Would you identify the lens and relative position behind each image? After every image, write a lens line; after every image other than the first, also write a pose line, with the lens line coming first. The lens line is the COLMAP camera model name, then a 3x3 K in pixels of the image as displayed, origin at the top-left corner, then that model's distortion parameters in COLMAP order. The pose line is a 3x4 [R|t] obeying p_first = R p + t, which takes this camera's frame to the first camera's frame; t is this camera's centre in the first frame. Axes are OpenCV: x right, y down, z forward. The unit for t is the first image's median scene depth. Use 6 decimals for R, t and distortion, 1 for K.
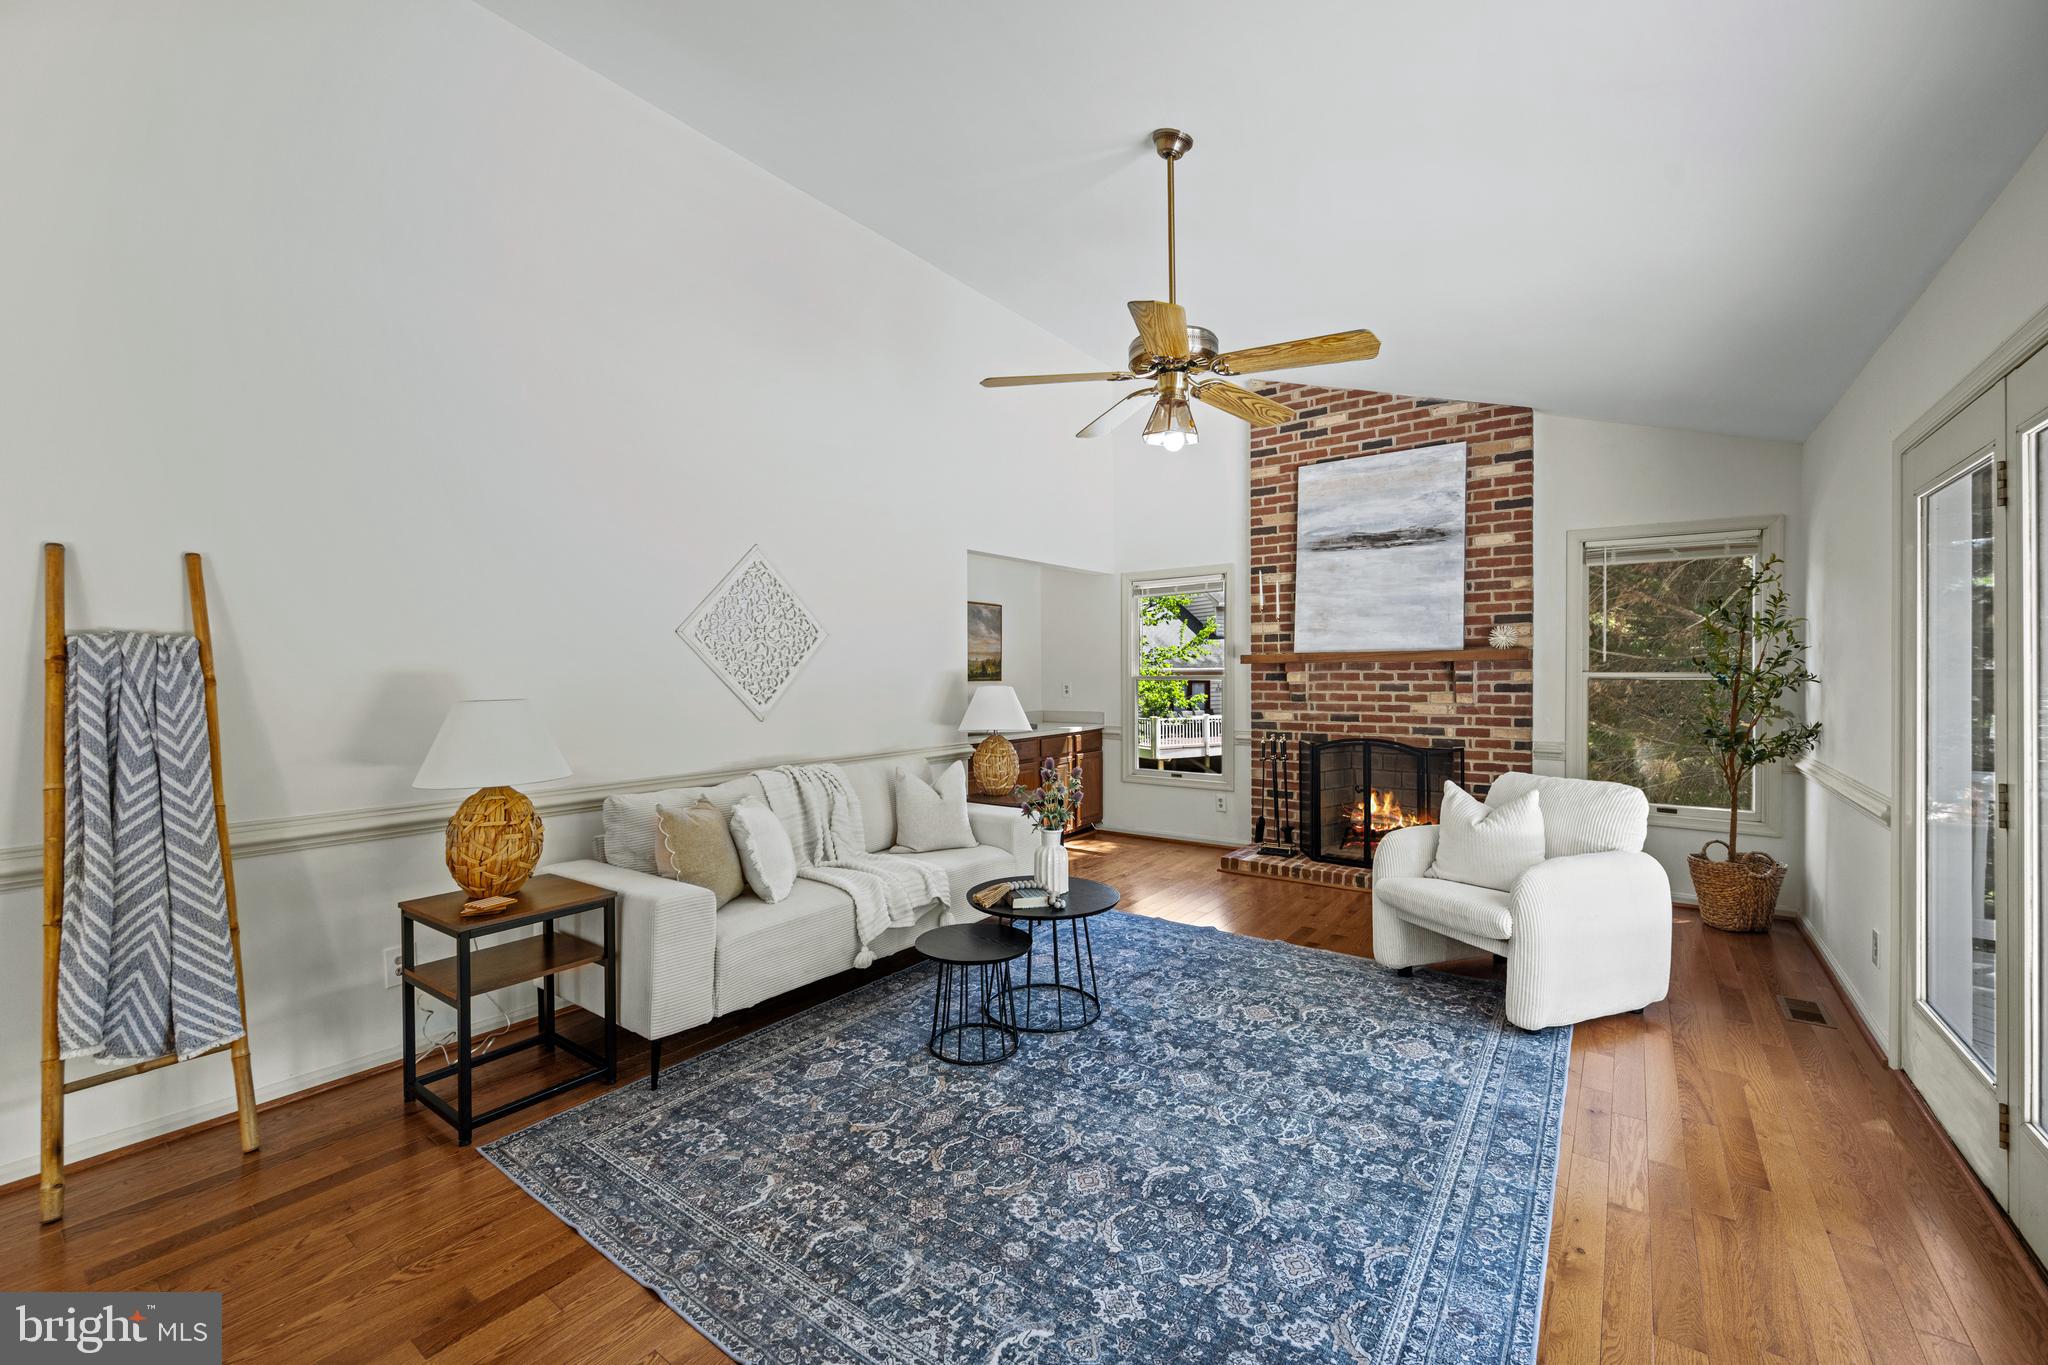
lens RADIAL K [[820.0, 0, 1024.9], [0, 820.0, 678.1], [0, 0, 1]] dist [0.001155, -0.000306]
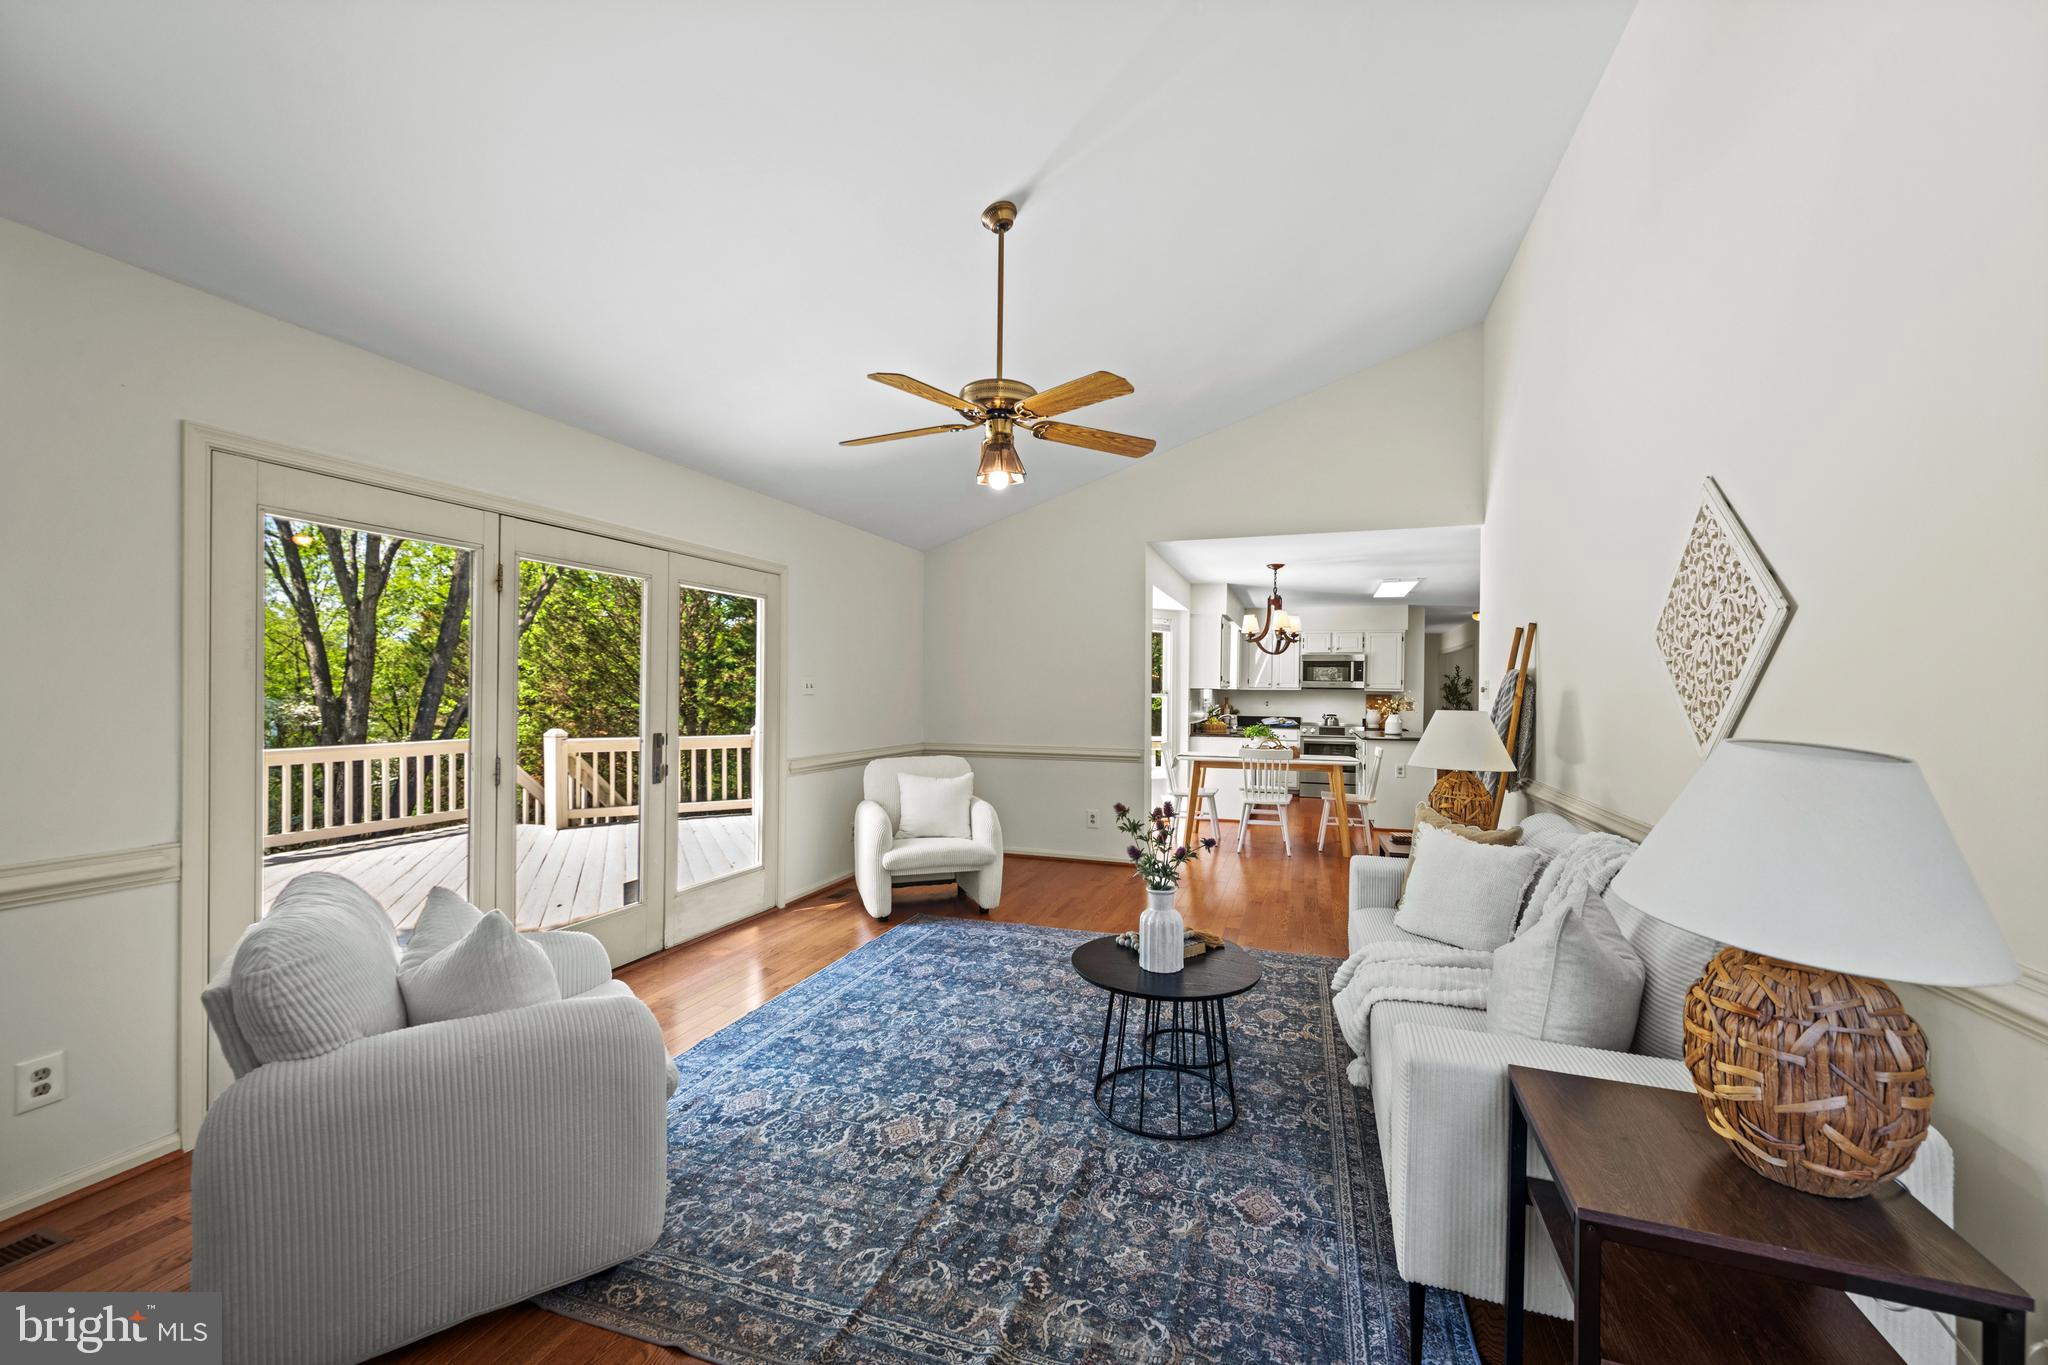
lens RADIAL K [[820.0, 0, 1014.5], [0, 820.0, 687.3], [0, 0, 1]] dist [0.001155, -0.000306]
pose [[-0.958327, -0.002231, -0.285666, 0.323645], [-0.002779, 0.999995, 0.001513, -0.009304], [0.285661, 0.002244, -0.958328, 1.408032]]
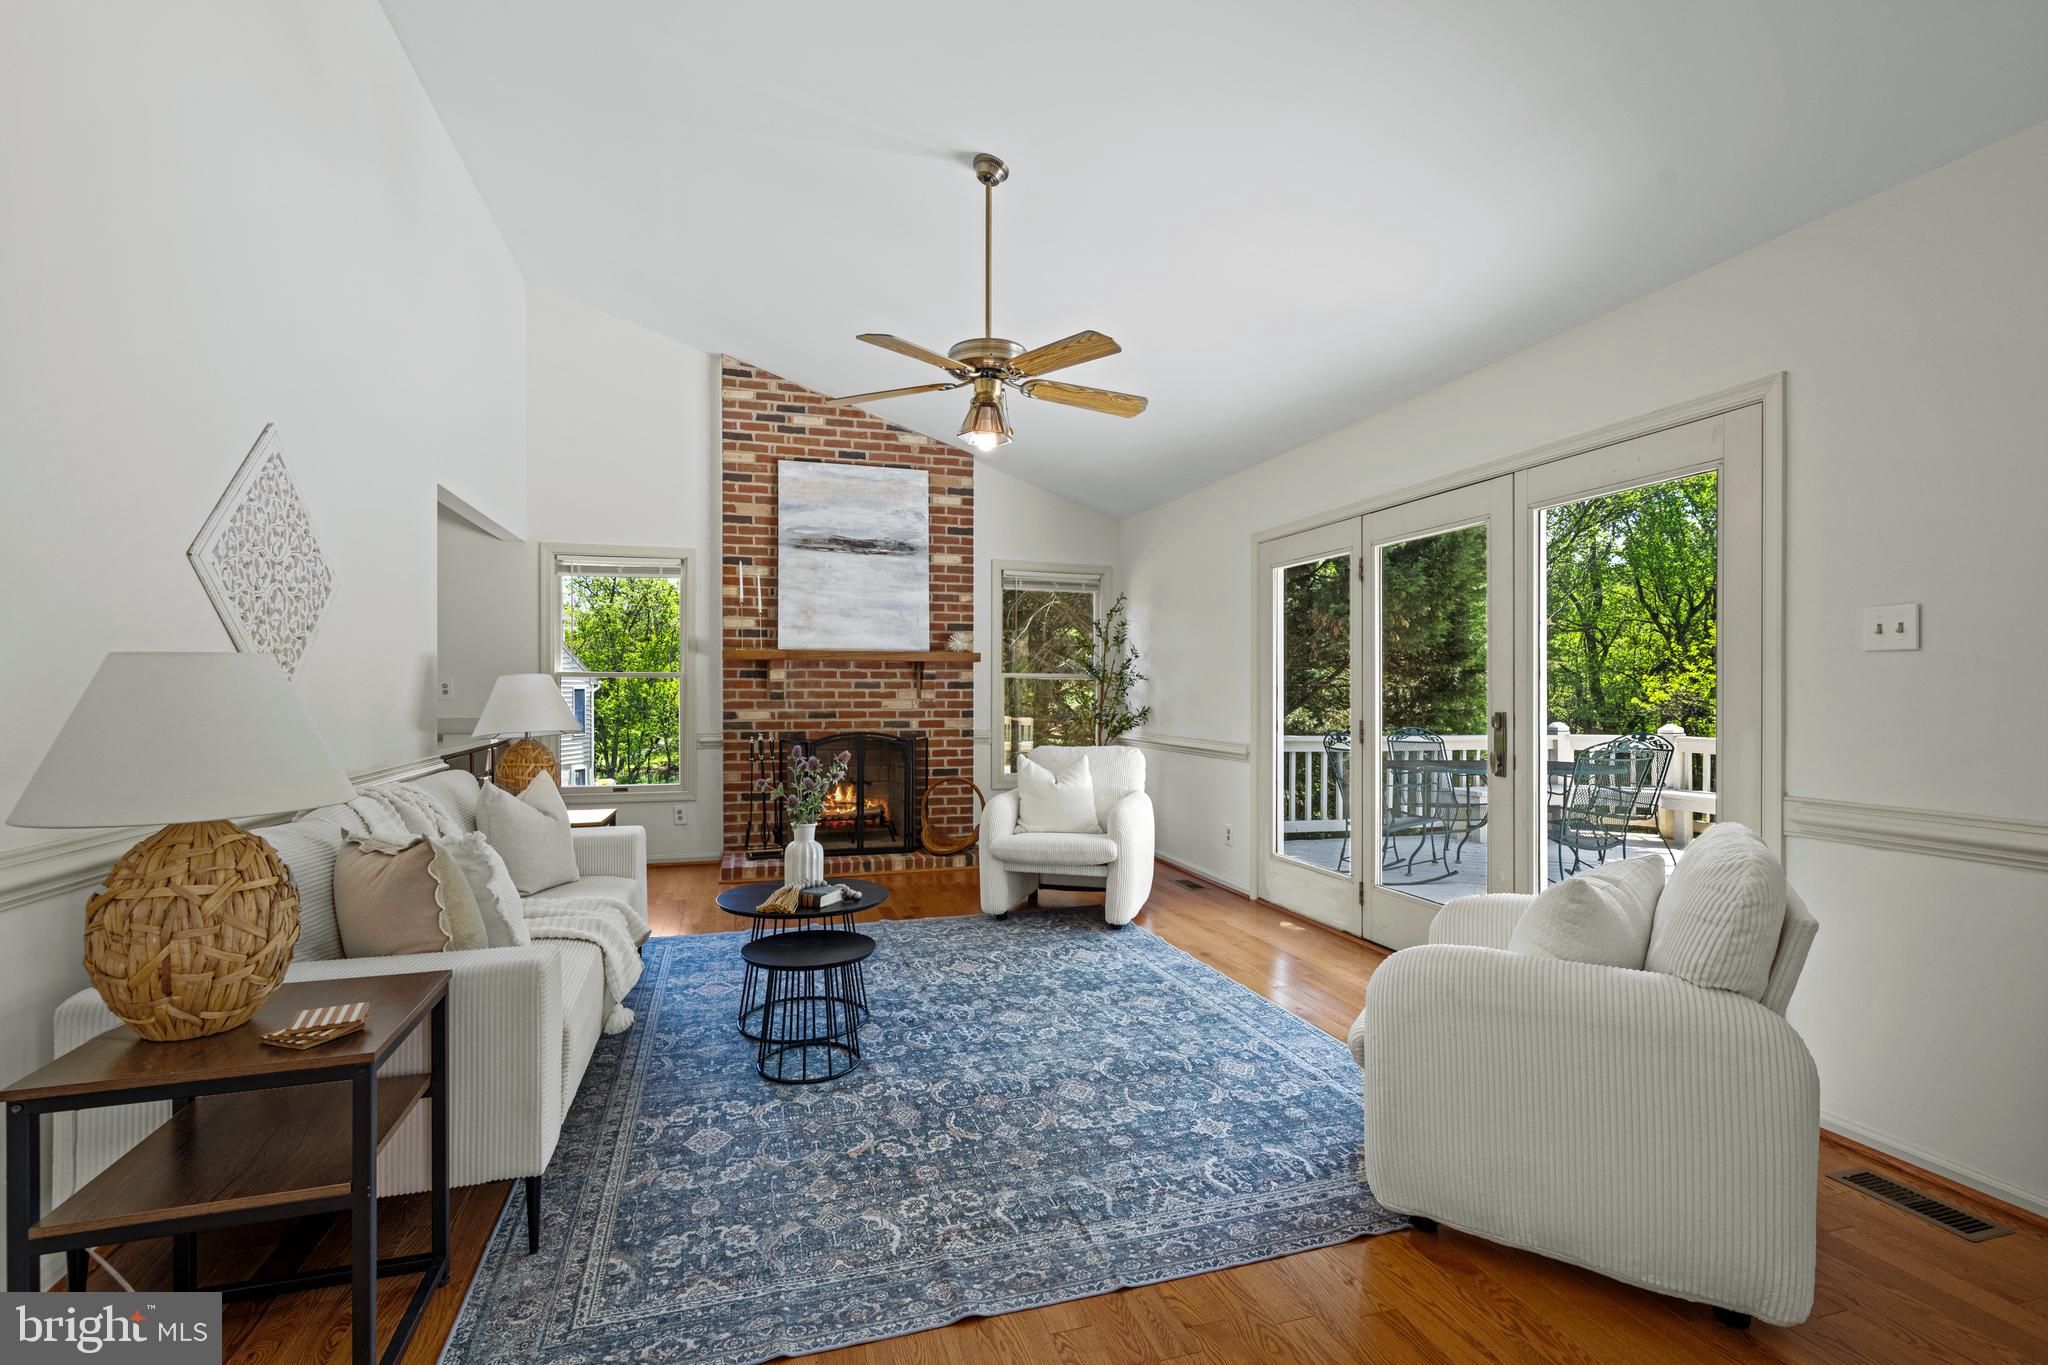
lens RADIAL K [[921.8, 0, 1018.4], [0, 921.8, 689.4], [0, 0, 1]] dist [0.000311, -0.000134]
pose [[0.602044, 0.006491, 0.798436, -0.529121], [-0.001050, 0.999973, -0.007338, 0.034589], [-0.798462, 0.003580, 0.602034, 0.155816]]
